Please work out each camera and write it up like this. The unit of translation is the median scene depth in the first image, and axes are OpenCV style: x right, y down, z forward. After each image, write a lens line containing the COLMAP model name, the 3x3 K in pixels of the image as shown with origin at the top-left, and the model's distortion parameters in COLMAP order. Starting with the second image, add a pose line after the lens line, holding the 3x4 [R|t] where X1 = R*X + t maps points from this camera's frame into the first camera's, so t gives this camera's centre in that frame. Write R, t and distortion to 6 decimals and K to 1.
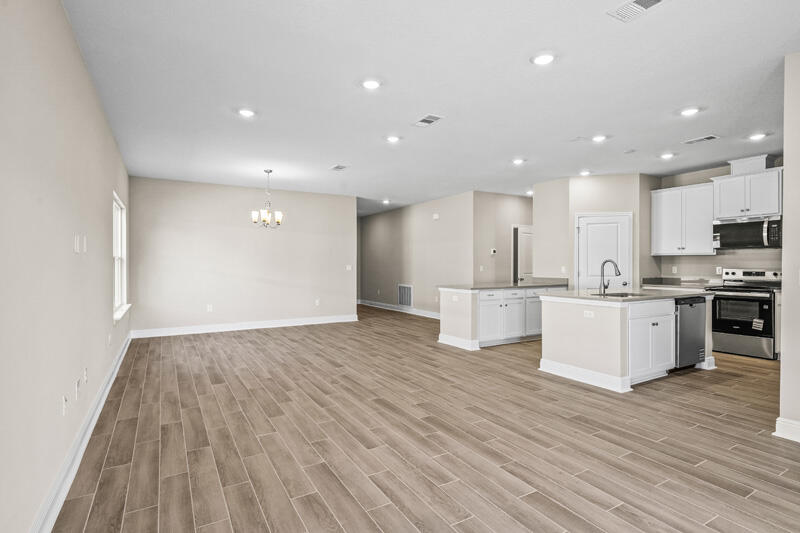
lens RADIAL K [[405.5, 0, 395.6], [0, 405.5, 264.2], [0, 0, 1]] dist [0.000671, 0.001836]
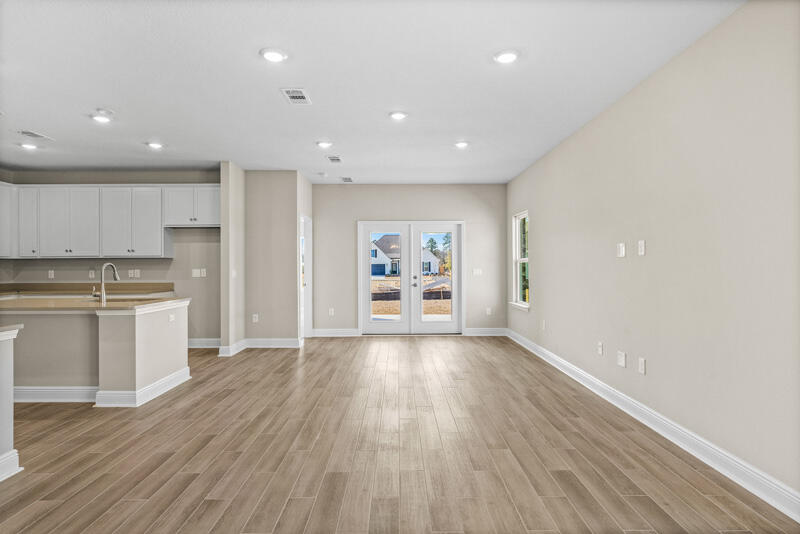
lens RADIAL K [[435.0, 0, 399.5], [0, 435.0, 264.1], [0, 0, 1]] dist [0.005695, 0.000961]
pose [[-0.869644, 0.006102, 0.493641, -0.519982], [0.004583, 0.999980, -0.004287, -0.002551], [-0.493657, -0.001466, -0.869655, 1.584841]]
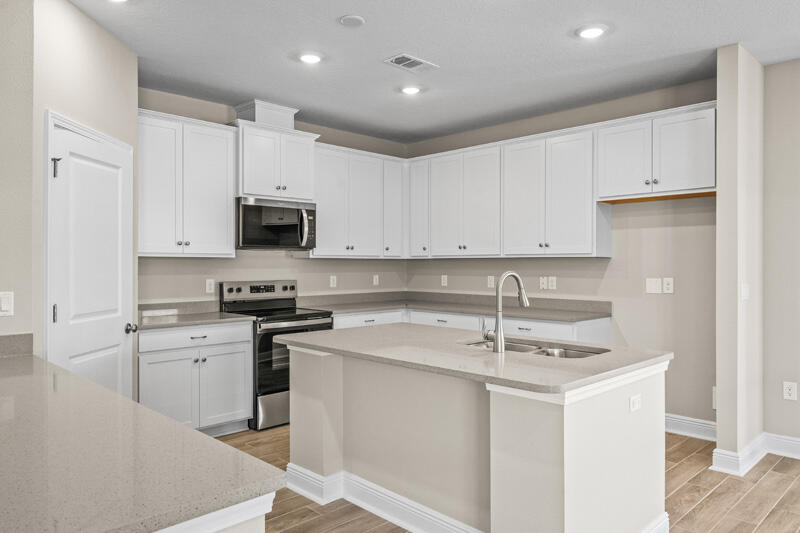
lens RADIAL K [[556.6, 0, 397.9], [0, 556.6, 265.5], [0, 0, 1]] dist [0.012875, 0.005929]
pose [[-0.256598, -0.004059, 0.966510, -0.022411], [0.000022, 0.999991, 0.004206, -0.021847], [-0.966518, 0.001101, -0.256596, 1.328277]]
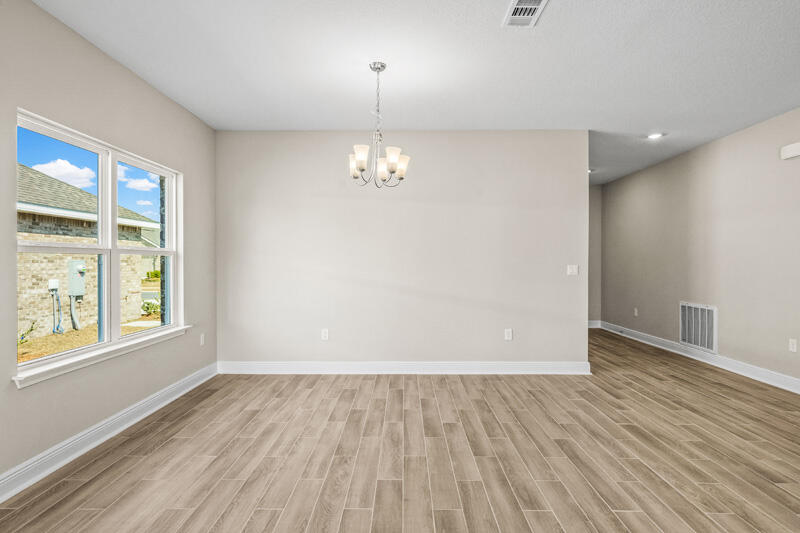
lens RADIAL K [[435.0, 0, 397.3], [0, 435.0, 264.5], [0, 0, 1]] dist [0.005695, 0.000961]
pose [[0.860073, 0.004025, -0.510155, -0.046833], [-0.000912, 0.999979, 0.006353, -0.002141], [0.510170, -0.004999, 0.860059, 0.827092]]
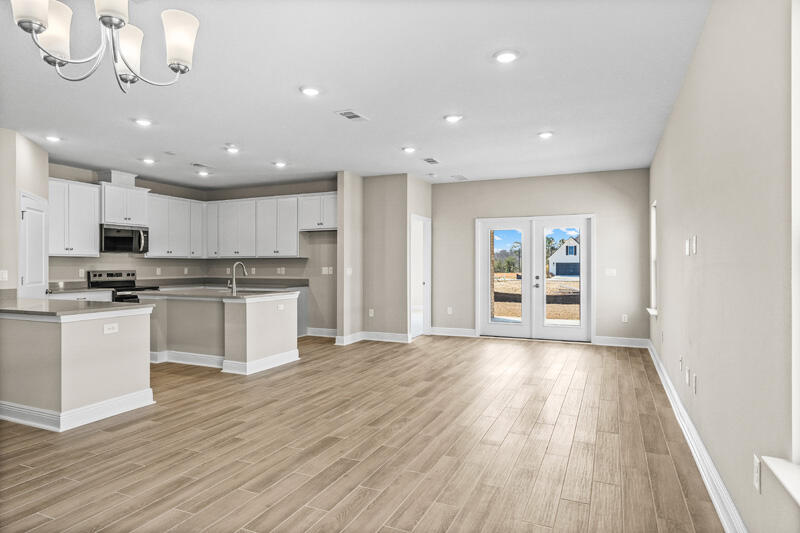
lens RADIAL K [[475.0, 0, 397.7], [0, 475.0, 264.4], [0, 0, 1]] dist [0.008930, -0.000473]
pose [[-0.584711, 0.002523, 0.811238, -0.844677], [0.001413, 0.999997, -0.002092, -0.002266], [-0.811241, -0.000077, -0.584712, 1.480448]]
